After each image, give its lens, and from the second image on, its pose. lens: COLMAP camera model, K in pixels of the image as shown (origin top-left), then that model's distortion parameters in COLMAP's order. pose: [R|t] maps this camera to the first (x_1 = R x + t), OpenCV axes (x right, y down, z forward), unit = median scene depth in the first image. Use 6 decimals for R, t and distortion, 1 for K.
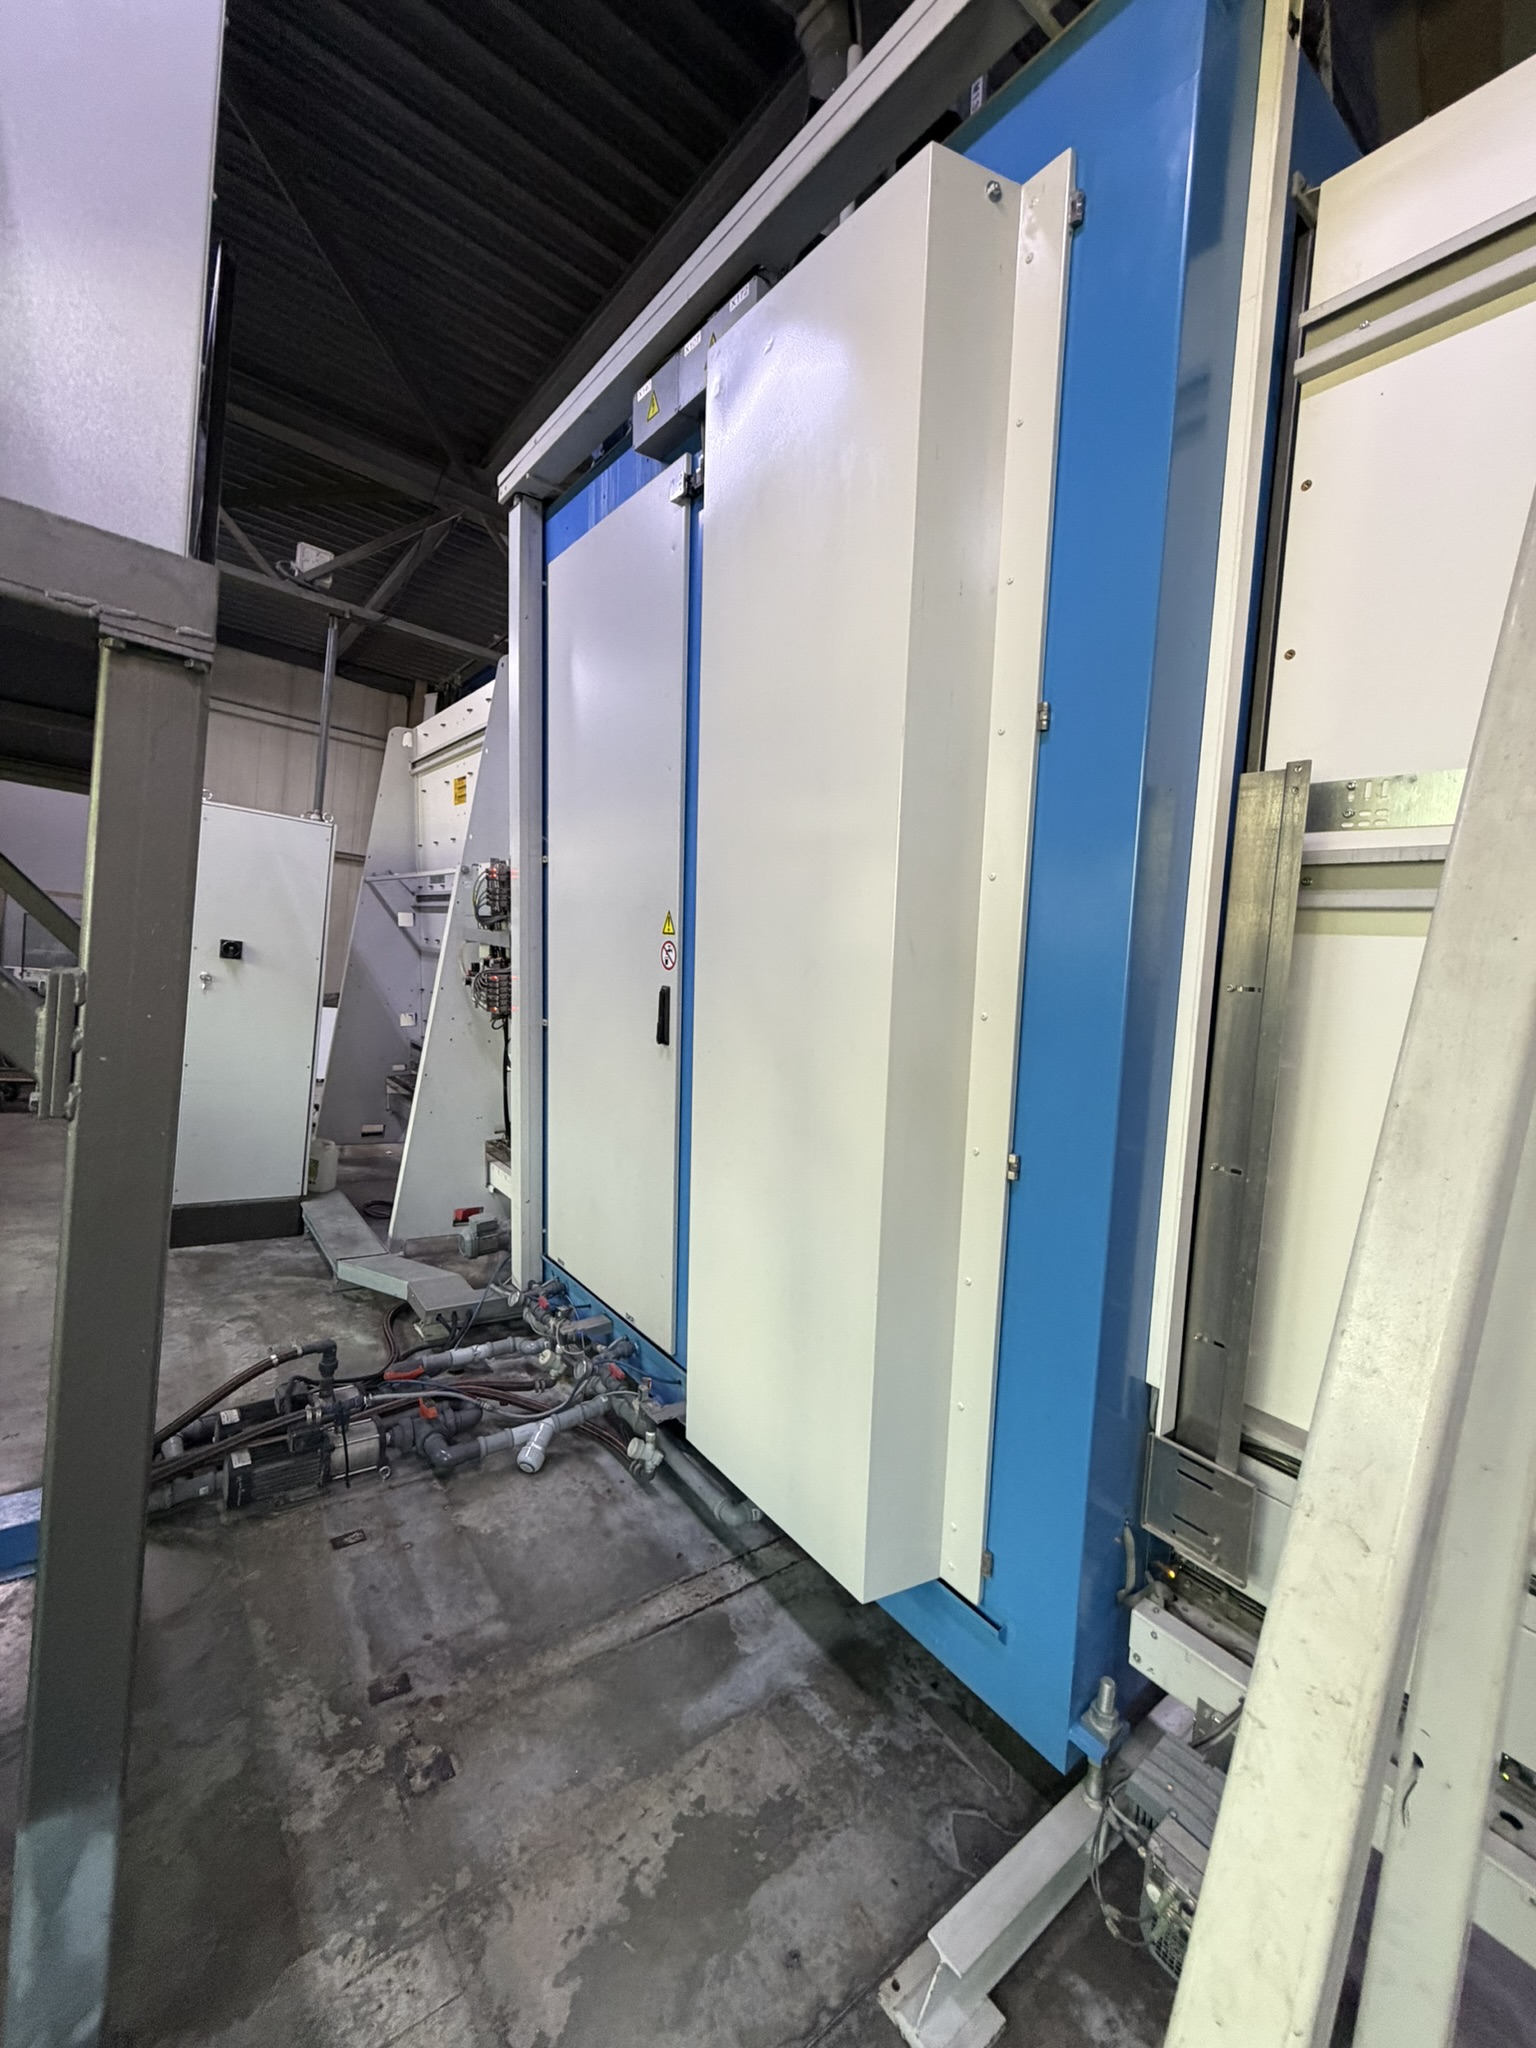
lens RADIAL K [[816.7, 0, 766.9], [0, 816.7, 1019.2], [0, 0, 1]] dist [0.000647, -0.000375]
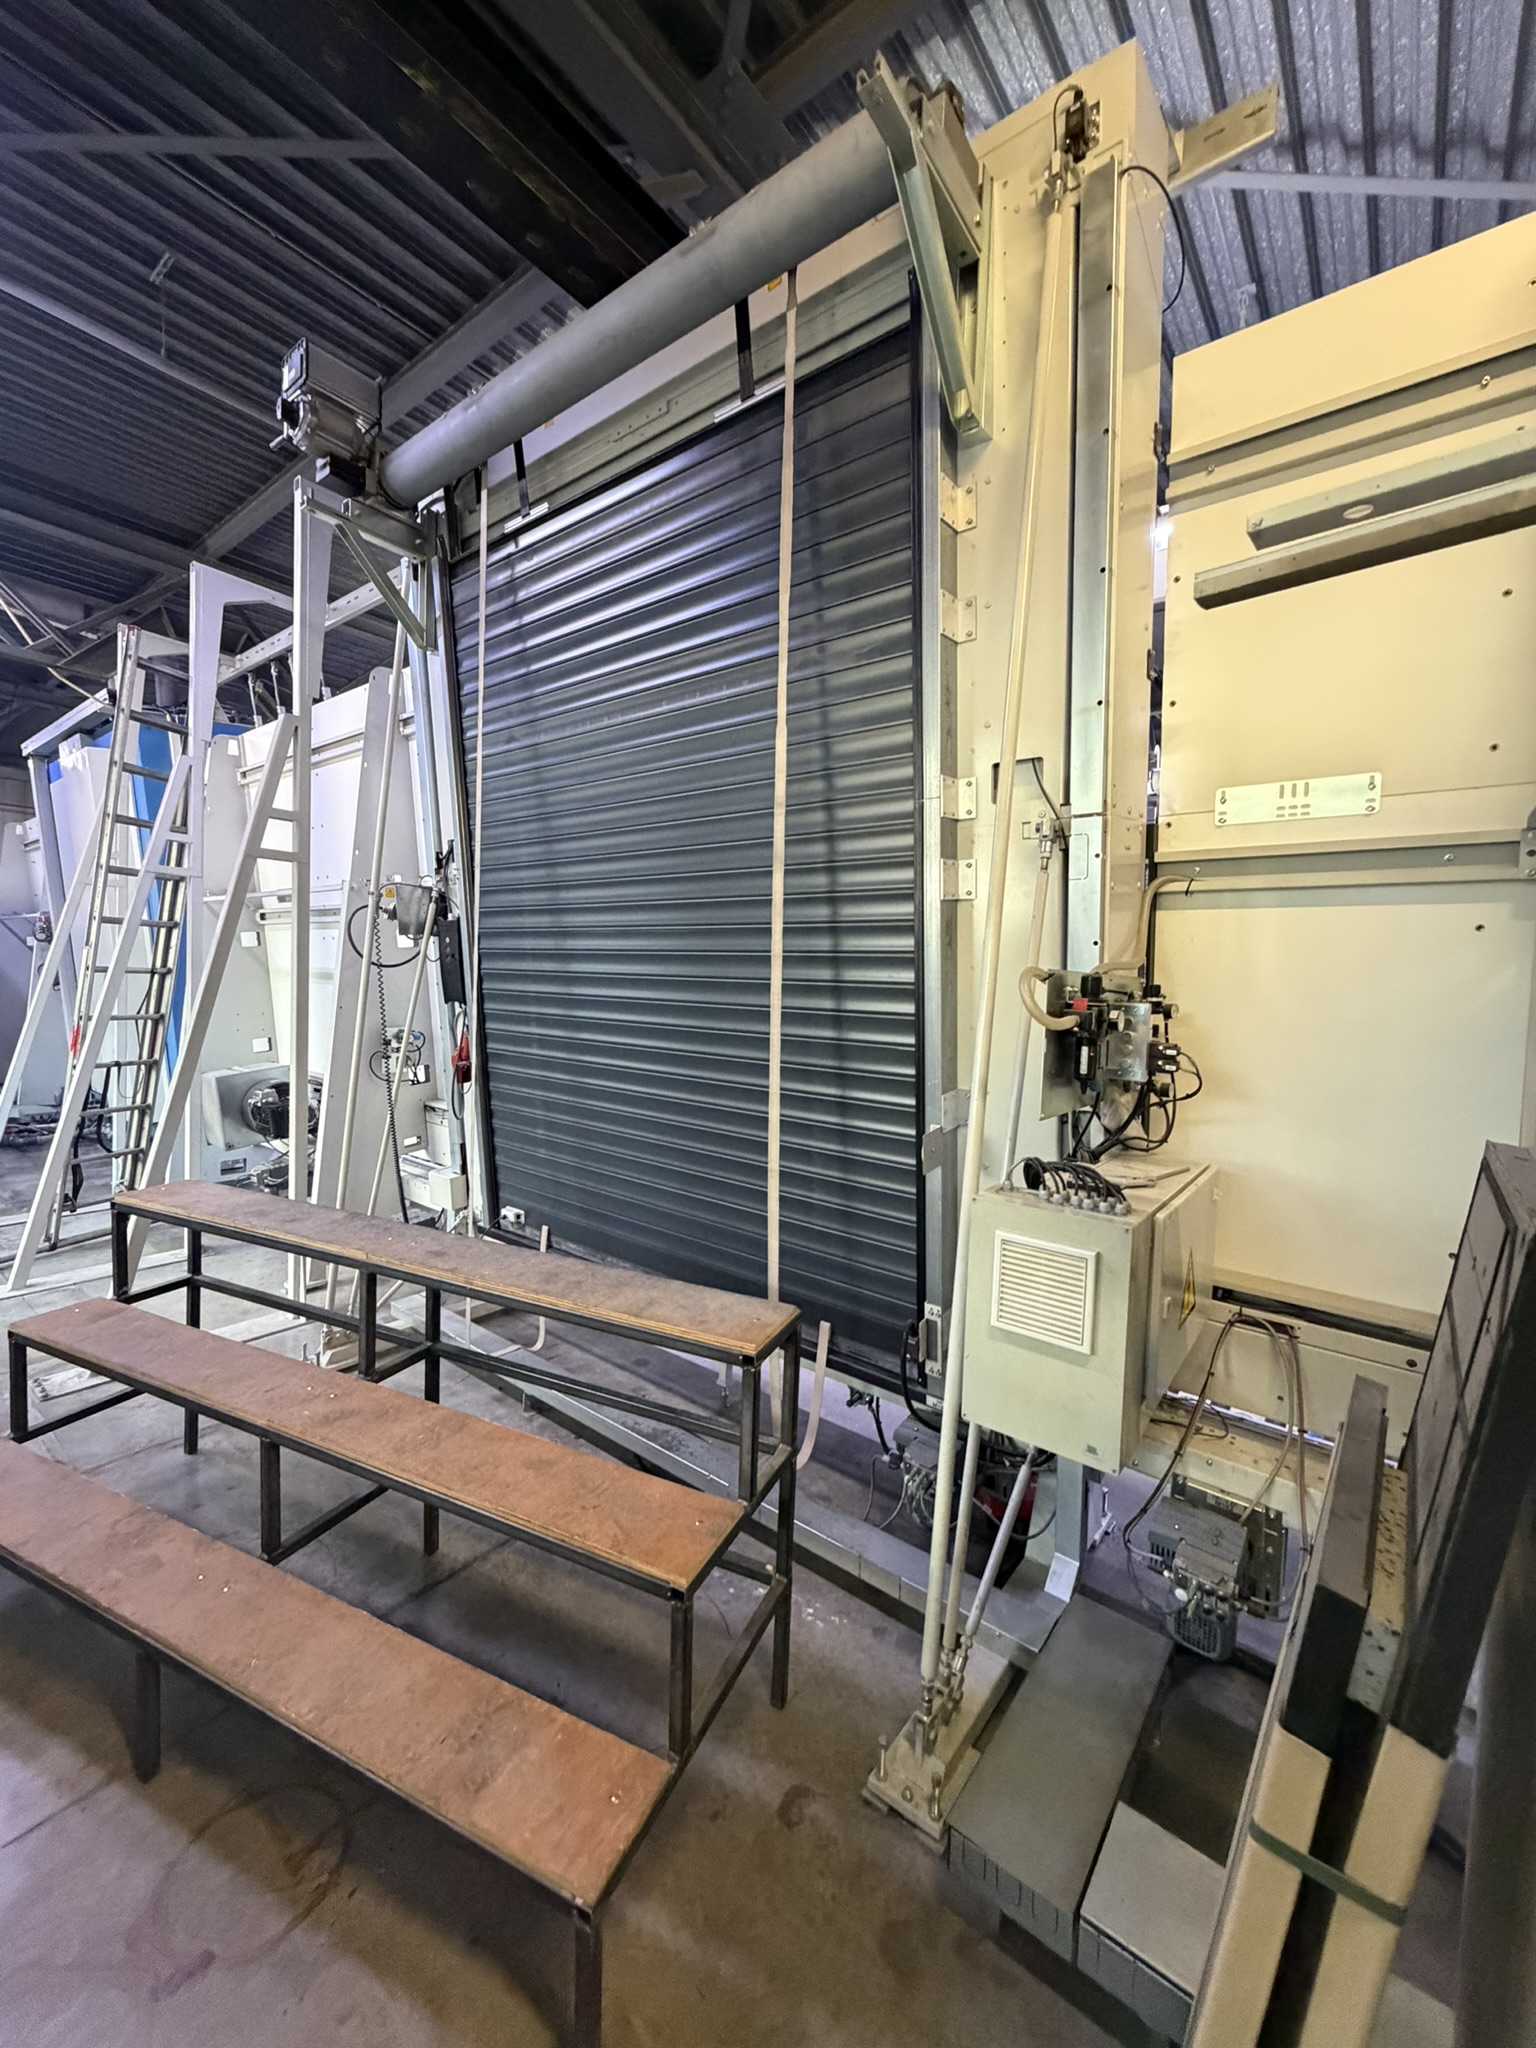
lens RADIAL K [[787.8, 0, 768.5], [0, 787.8, 983.4], [0, 0, 1]] dist [-0.001480, -0.000209]
pose [[0.962575, -0.110937, 0.247269, 1.276104], [0.110336, 0.993760, 0.016330, 0.214814], [-0.247538, 0.011563, 0.968809, -1.949932]]
